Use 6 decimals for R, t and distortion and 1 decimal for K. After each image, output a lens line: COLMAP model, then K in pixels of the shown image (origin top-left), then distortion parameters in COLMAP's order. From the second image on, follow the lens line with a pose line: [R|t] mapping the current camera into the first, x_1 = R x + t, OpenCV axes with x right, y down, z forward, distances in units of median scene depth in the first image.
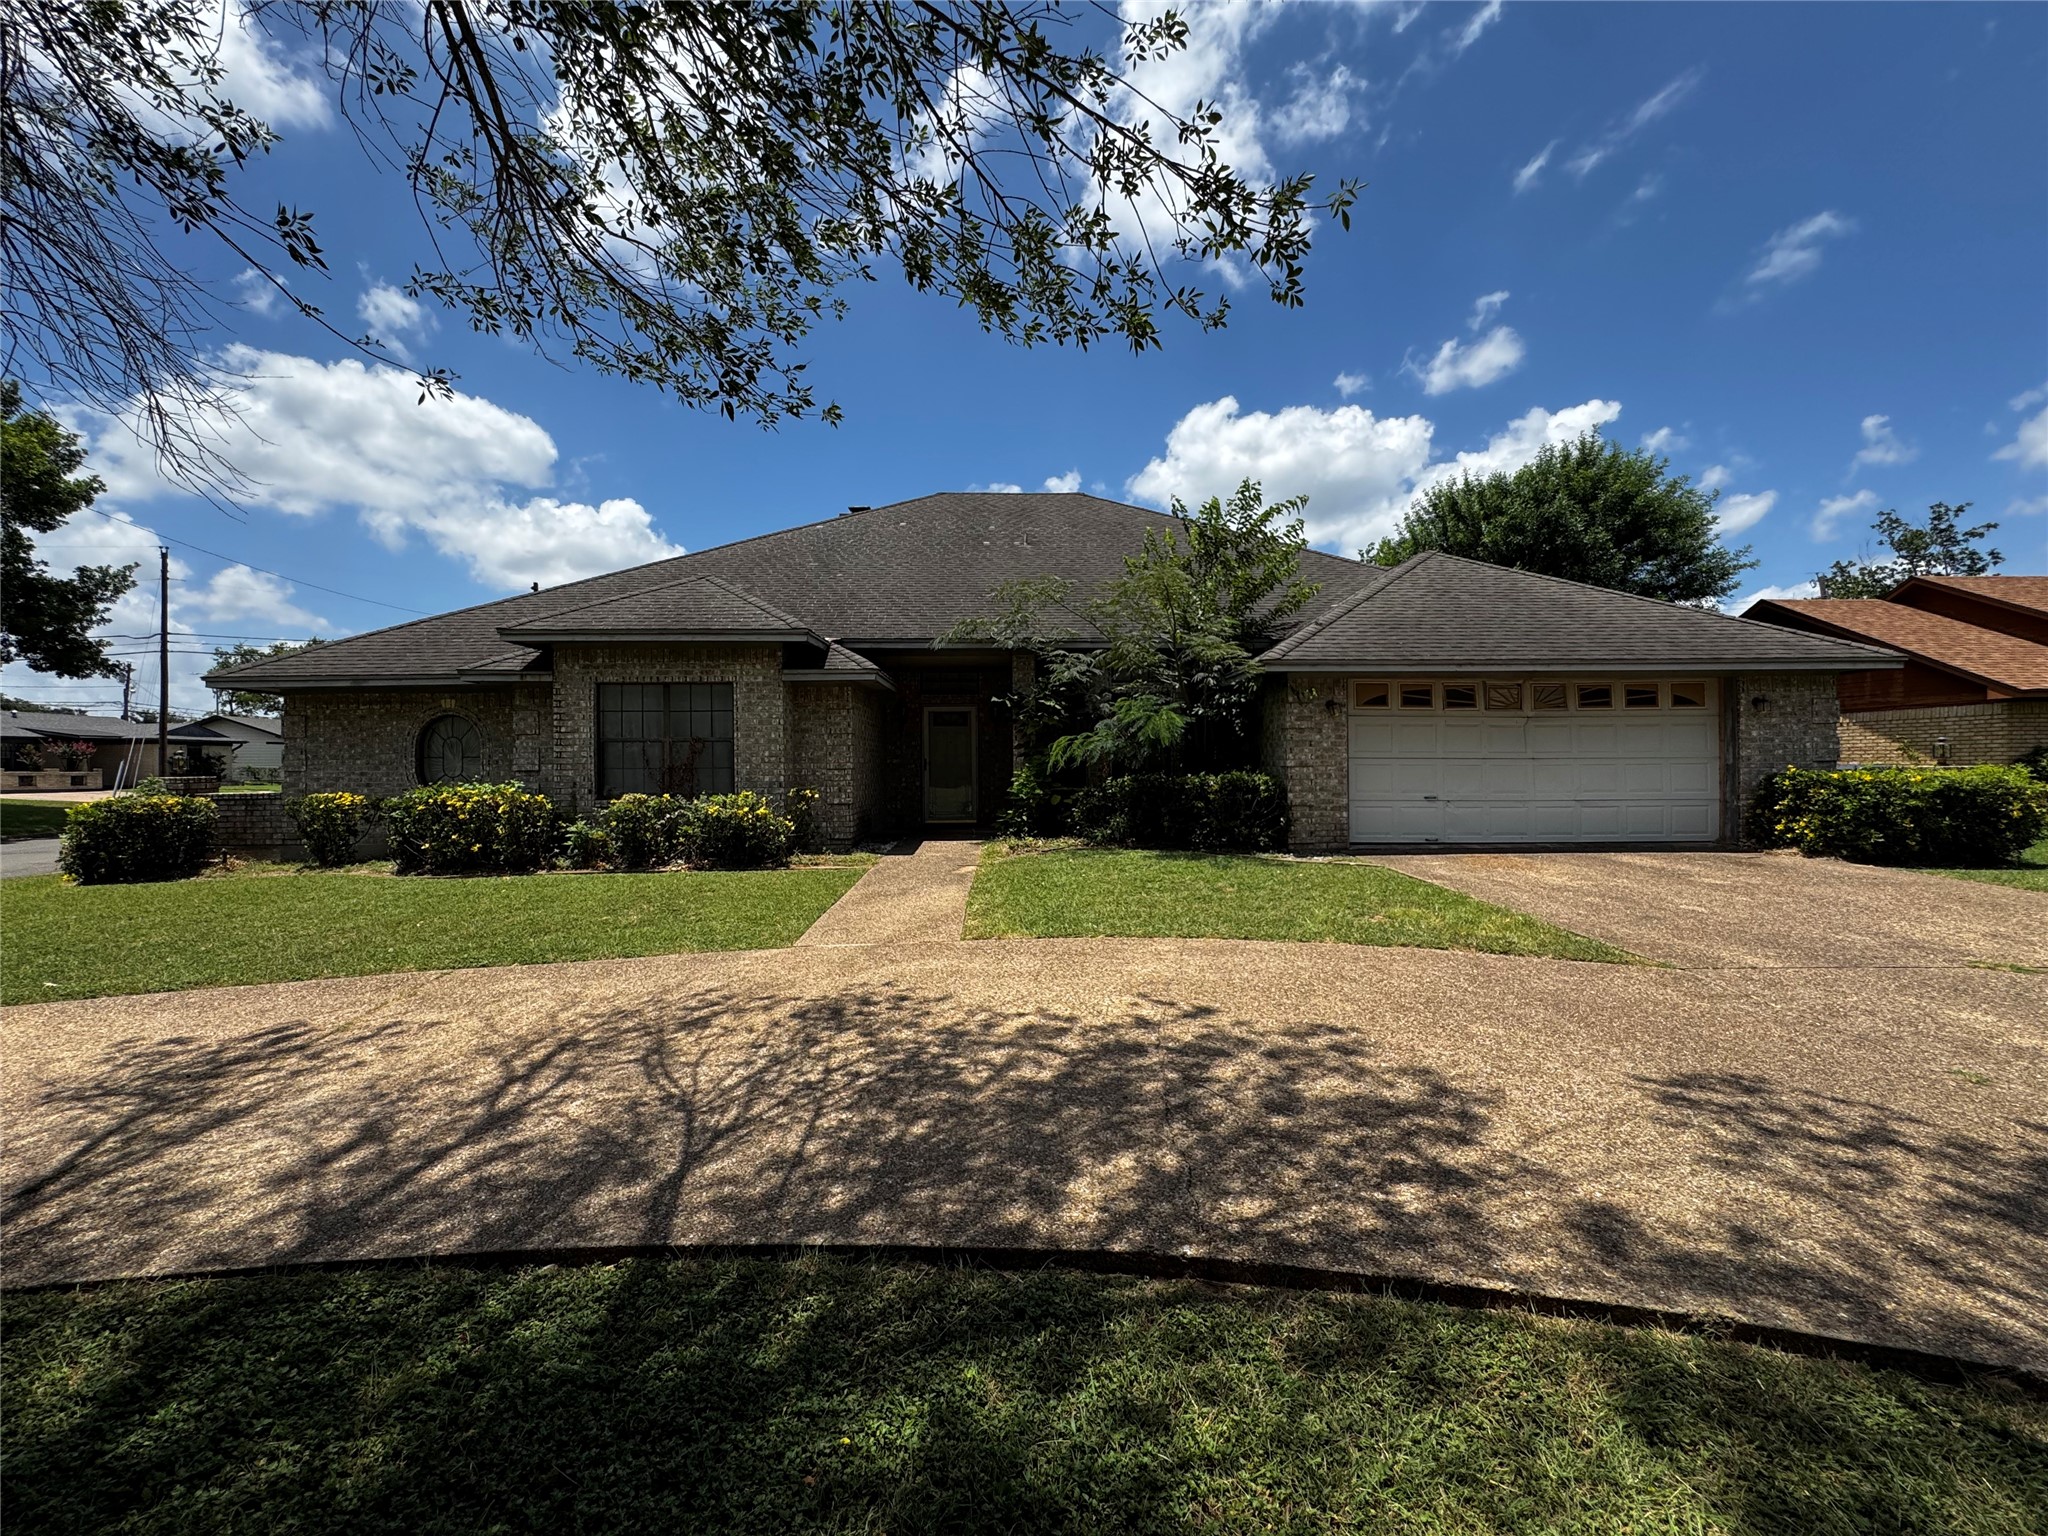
lens RADIAL K [[817.6, 0, 1020.2], [0, 817.6, 787.3], [0, 0, 1]] dist [-0.003829, 0.000355]
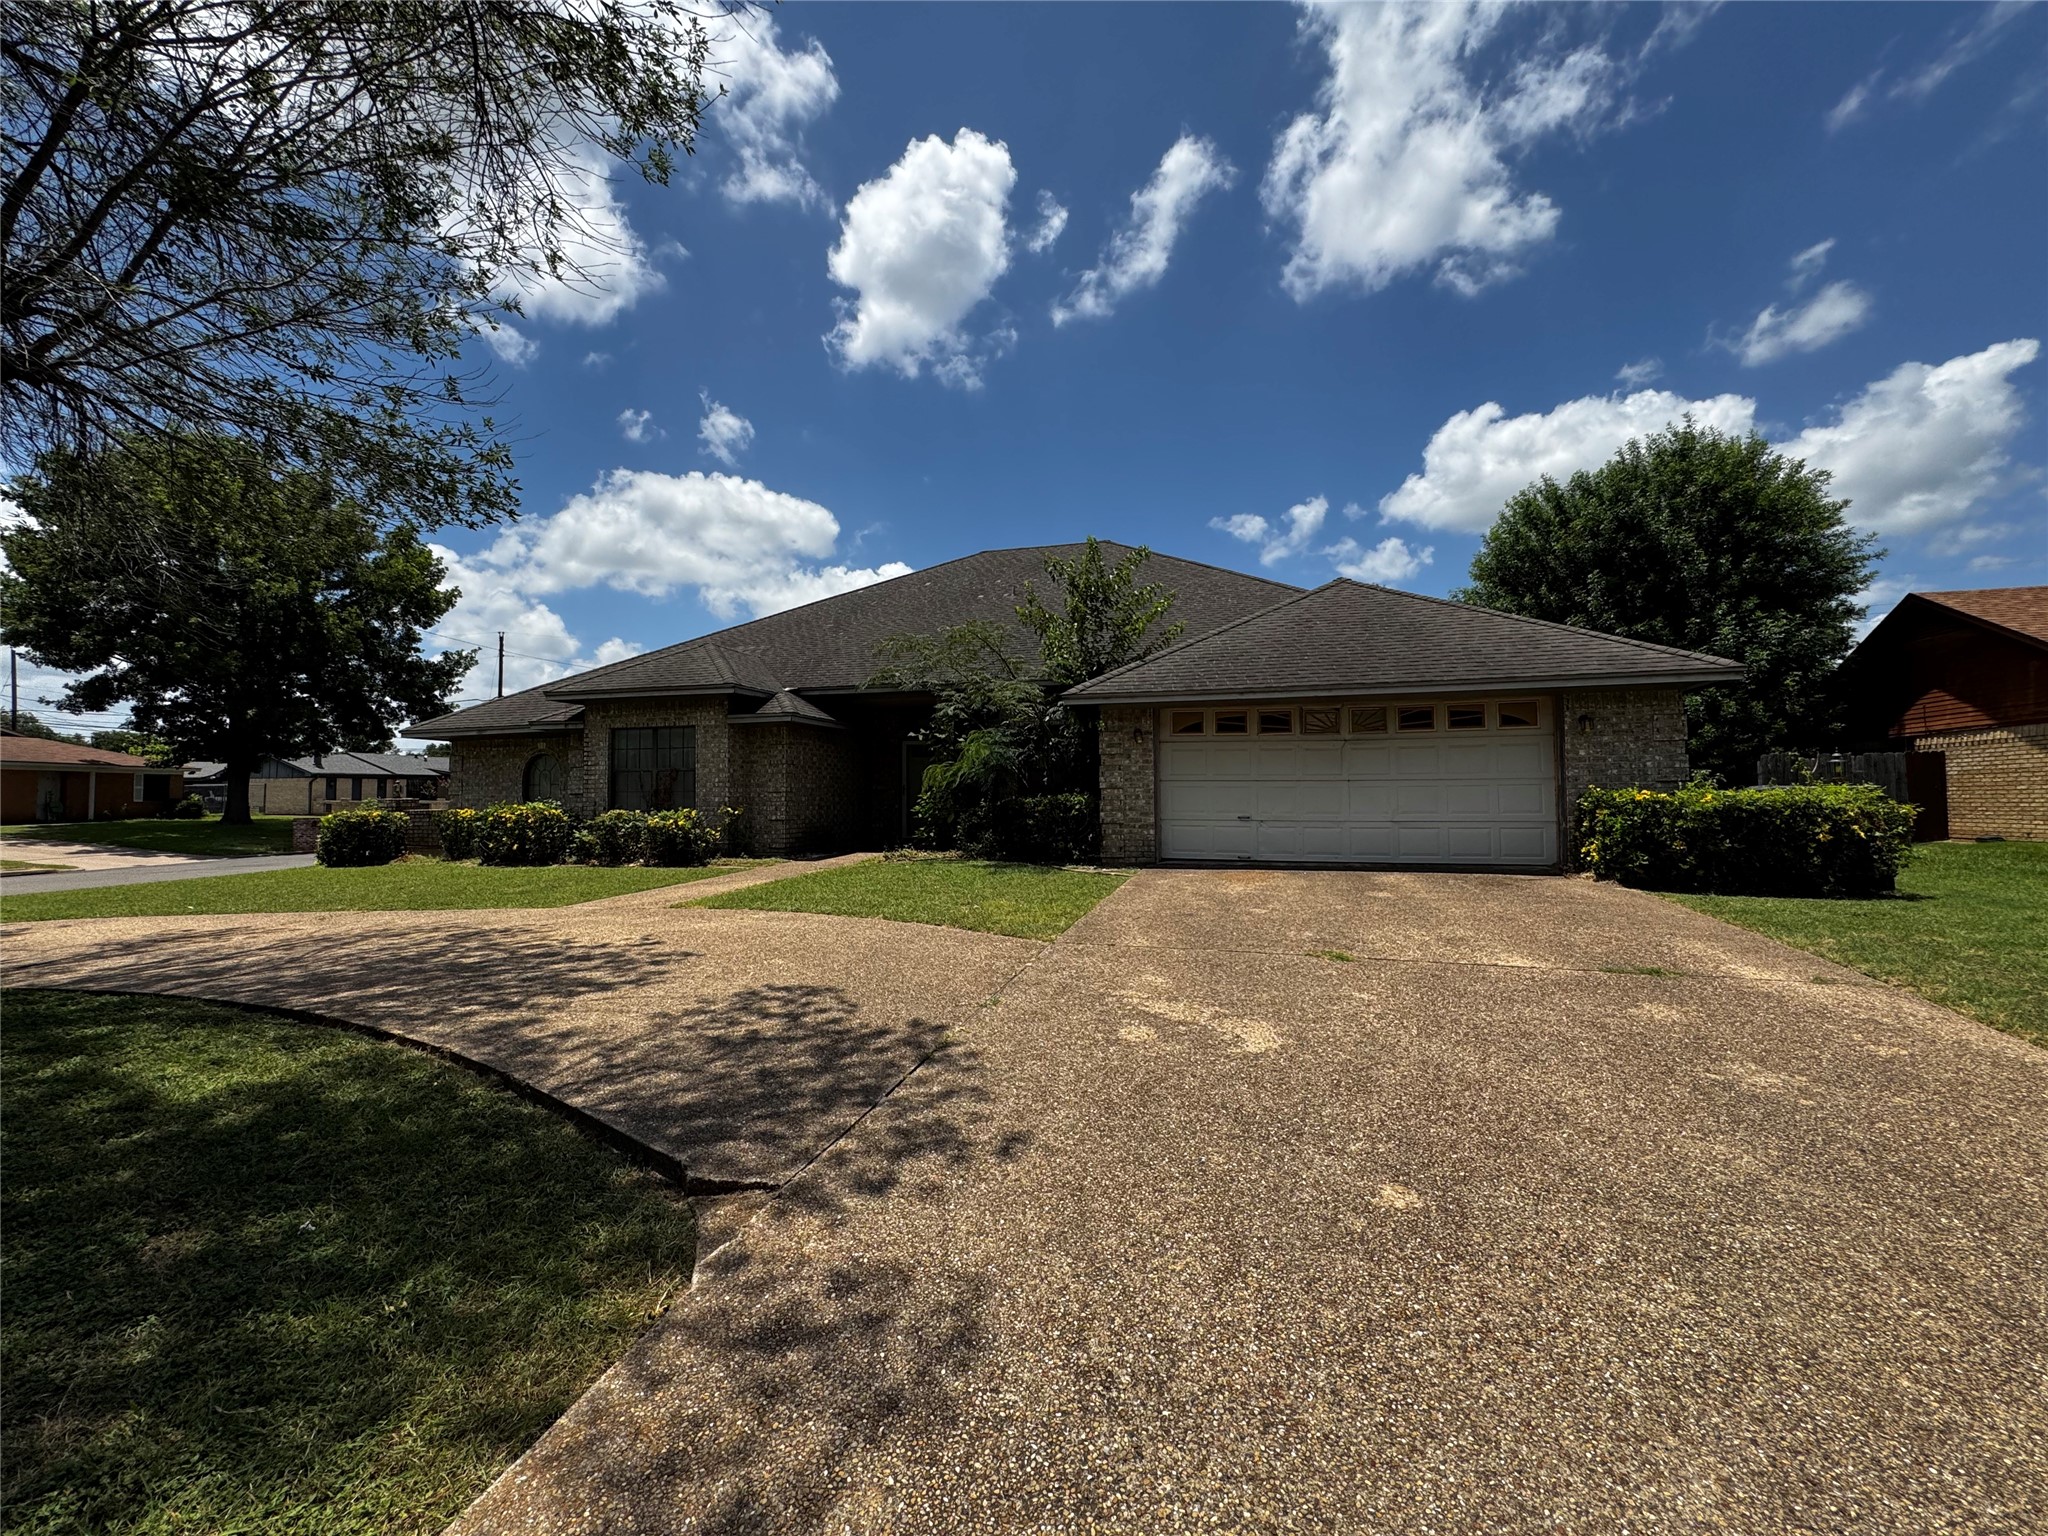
lens RADIAL K [[817.6, 0, 1023.0], [0, 817.6, 752.0], [0, 0, 1]] dist [-0.003829, 0.000355]
pose [[0.958755, -0.015135, -0.283830, 0.522178], [-0.009228, 0.996397, -0.084303, 0.019730], [0.284083, 0.083445, 0.955162, -0.097382]]
